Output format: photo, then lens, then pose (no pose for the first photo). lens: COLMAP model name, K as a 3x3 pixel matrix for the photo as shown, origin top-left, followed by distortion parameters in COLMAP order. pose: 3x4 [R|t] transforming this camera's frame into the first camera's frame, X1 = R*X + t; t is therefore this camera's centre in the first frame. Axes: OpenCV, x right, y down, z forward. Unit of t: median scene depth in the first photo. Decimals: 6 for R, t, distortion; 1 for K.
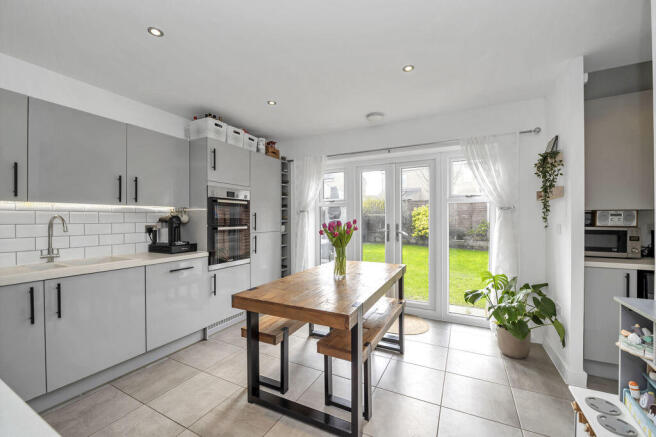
lens RADIAL K [[267.8, 0, 332.3], [0, 267.8, 222.0], [0, 0, 1]] dist [-0.007494, -0.000451]
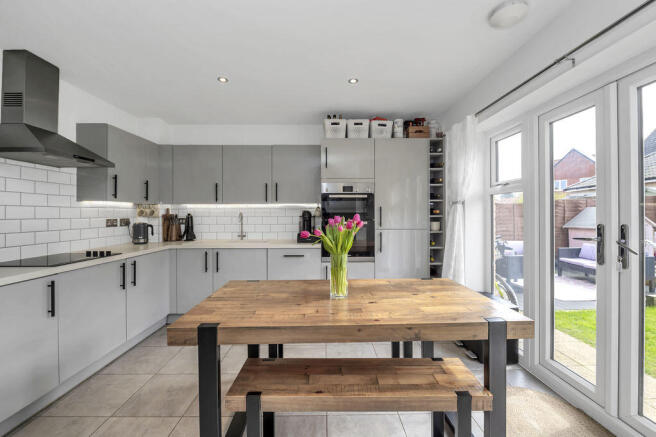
lens RADIAL K [[263.9, 0, 327.9], [0, 263.9, 213.1], [0, 0, 1]] dist [-0.001454, -0.000164]
pose [[0.457646, -0.002592, -0.889131, 0.447422], [-0.009108, 0.999930, -0.007603, -0.005441], [0.889088, 0.011578, 0.457590, 0.481168]]
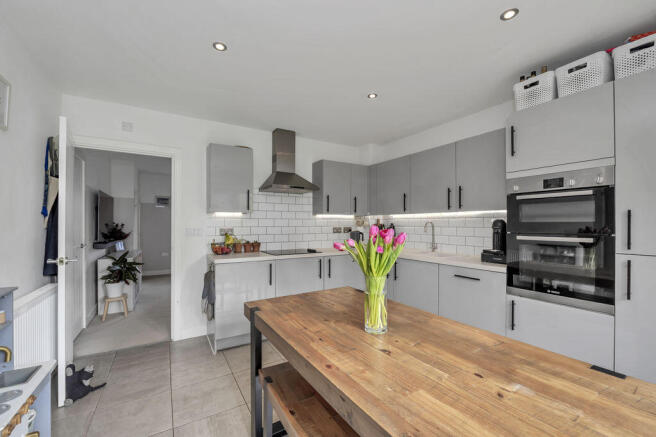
lens RADIAL K [[267.8, 0, 332.3], [0, 267.8, 222.0], [0, 0, 1]] dist [-0.007494, -0.000451]
pose [[-0.520634, -0.004216, -0.853769, 0.386219], [-0.009255, 0.999957, 0.000705, -0.010793], [0.853730, 0.008269, -0.520651, 0.875514]]
